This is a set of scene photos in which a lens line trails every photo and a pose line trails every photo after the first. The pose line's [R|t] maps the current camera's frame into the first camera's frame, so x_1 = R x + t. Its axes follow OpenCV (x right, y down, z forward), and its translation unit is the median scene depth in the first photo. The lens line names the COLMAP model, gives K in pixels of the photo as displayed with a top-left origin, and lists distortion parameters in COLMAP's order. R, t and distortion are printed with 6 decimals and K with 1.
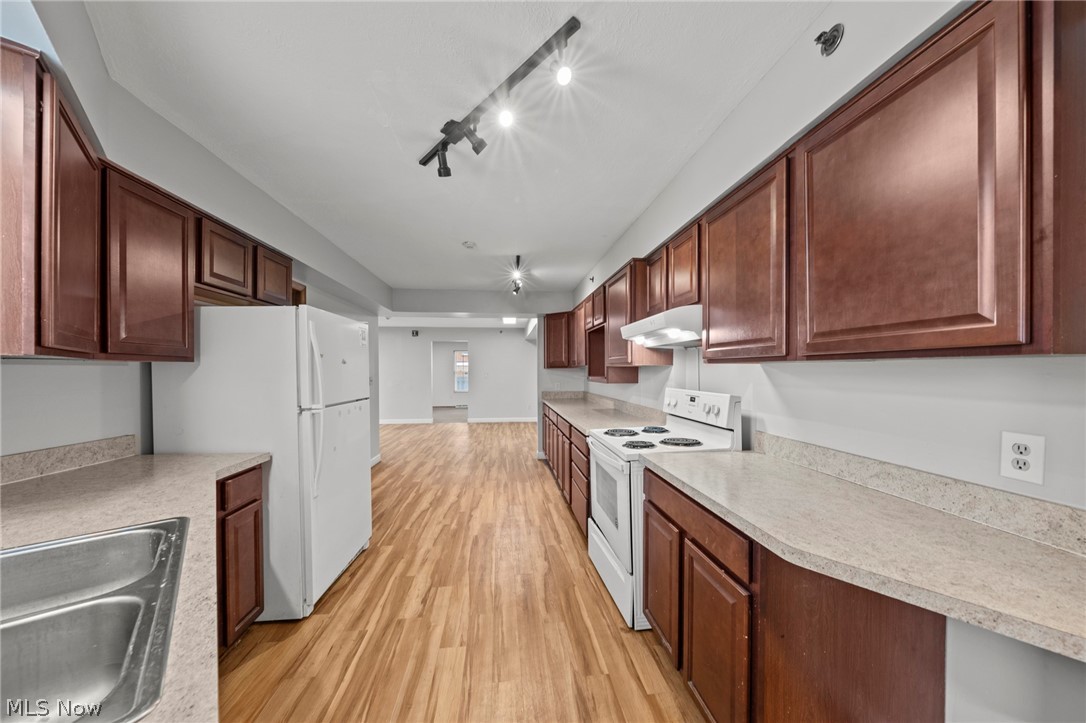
lens RADIAL K [[372.5, 0, 544.3], [0, 372.5, 371.4], [0, 0, 1]] dist [-0.000205, -0.000004]
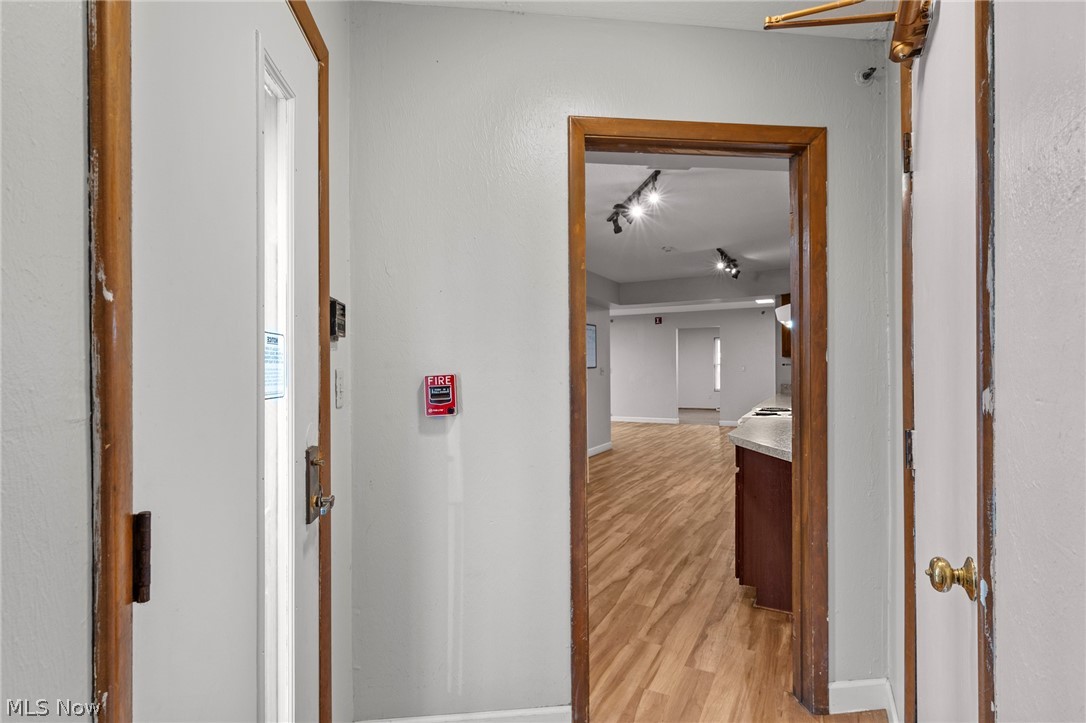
lens RADIAL K [[562.0, 0, 542.4], [0, 562.0, 364.6], [0, 0, 1]] dist [0.000245, 0.000005]
pose [[0.824414, -0.004760, -0.565967, 0.629903], [0.001580, 0.999980, -0.006108, 0.035279], [0.565984, 0.004142, 0.824406, -0.878060]]
